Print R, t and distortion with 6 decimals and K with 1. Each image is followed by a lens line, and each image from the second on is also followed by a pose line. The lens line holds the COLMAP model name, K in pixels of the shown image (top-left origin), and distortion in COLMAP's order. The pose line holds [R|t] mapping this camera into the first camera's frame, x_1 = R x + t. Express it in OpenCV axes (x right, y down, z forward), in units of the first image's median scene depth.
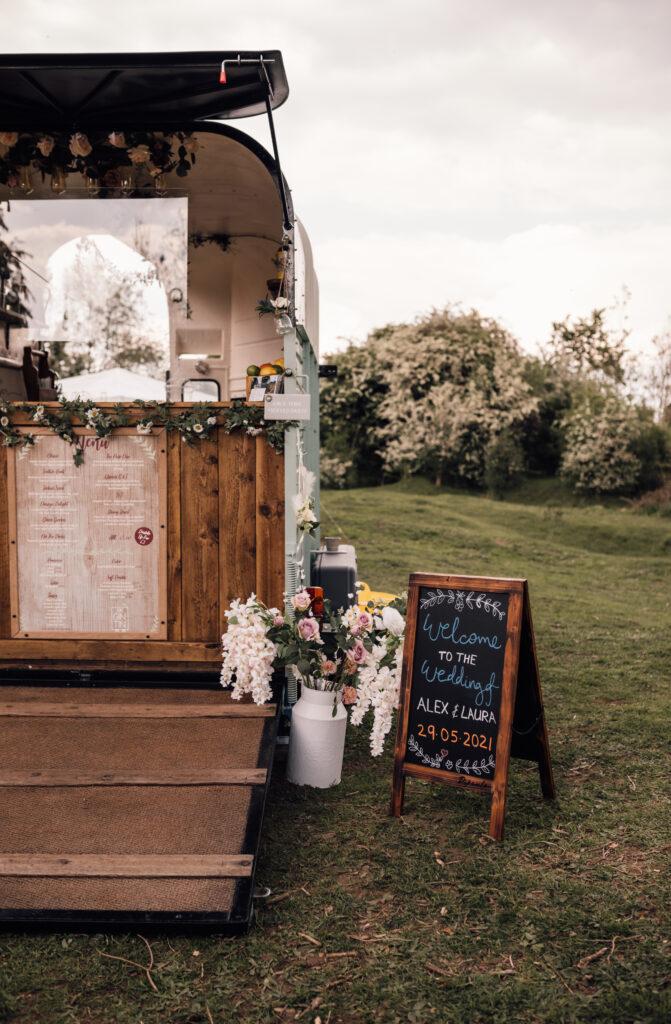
lens RADIAL K [[1021.8, 0, 338.6], [0, 1021.8, 508.0], [0, 0, 1]] dist [-0.023348, 0.000000]
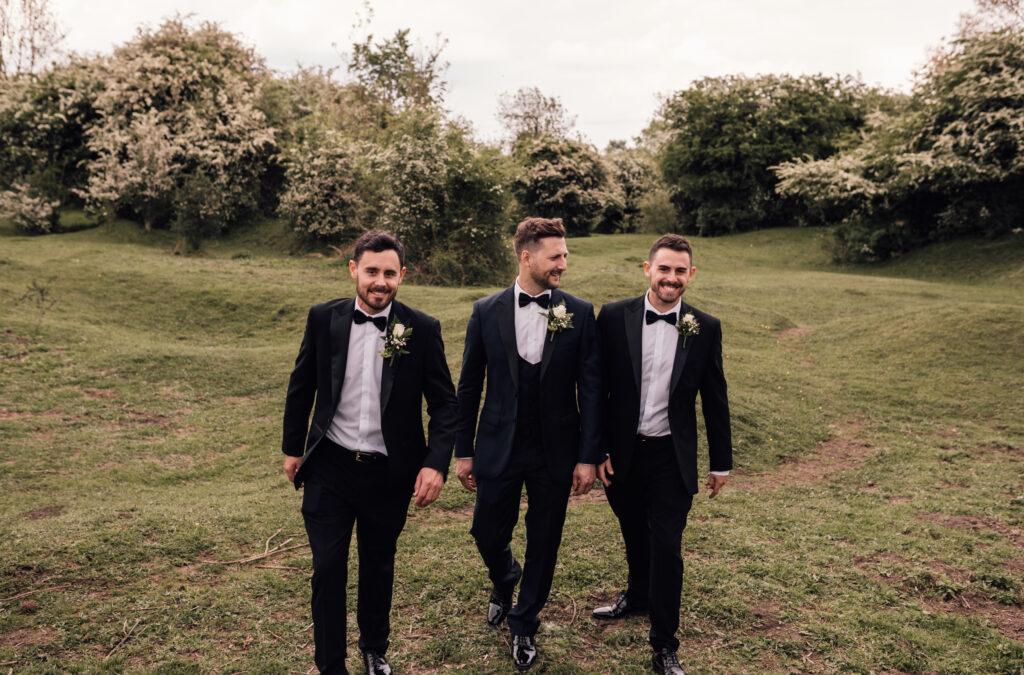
lens RADIAL K [[1006.2, 0, 509.1], [0, 1006.2, 337.8], [0, 0, 1]] dist [-0.000157, 0.000000]
pose [[0.969884, -0.035004, 0.241039, 0.177155], [0.010125, 0.994558, 0.103693, -0.015750], [-0.243357, -0.098129, 0.964960, 0.094290]]
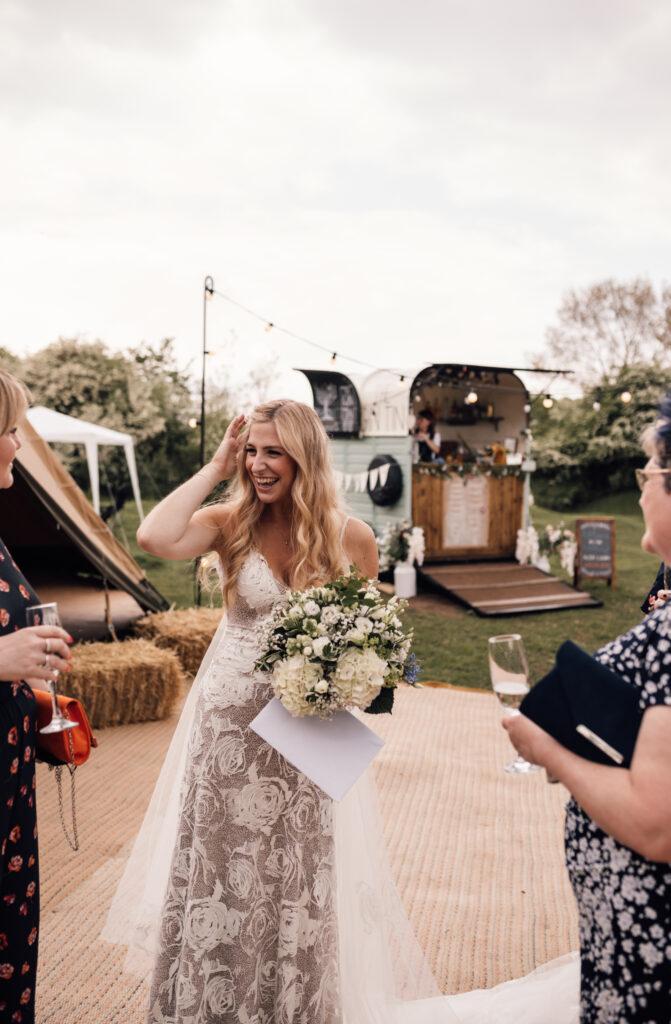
lens RADIAL K [[1021.8, 0, 337.8], [0, 1021.8, 513.3], [0, 0, 1]] dist [-0.023348, 0.000000]
pose [[0.874081, -0.026296, 0.485068, -0.210536], [0.026461, 0.999629, 0.006508, 0.000645], [-0.485059, 0.007146, 0.874452, -0.141164]]
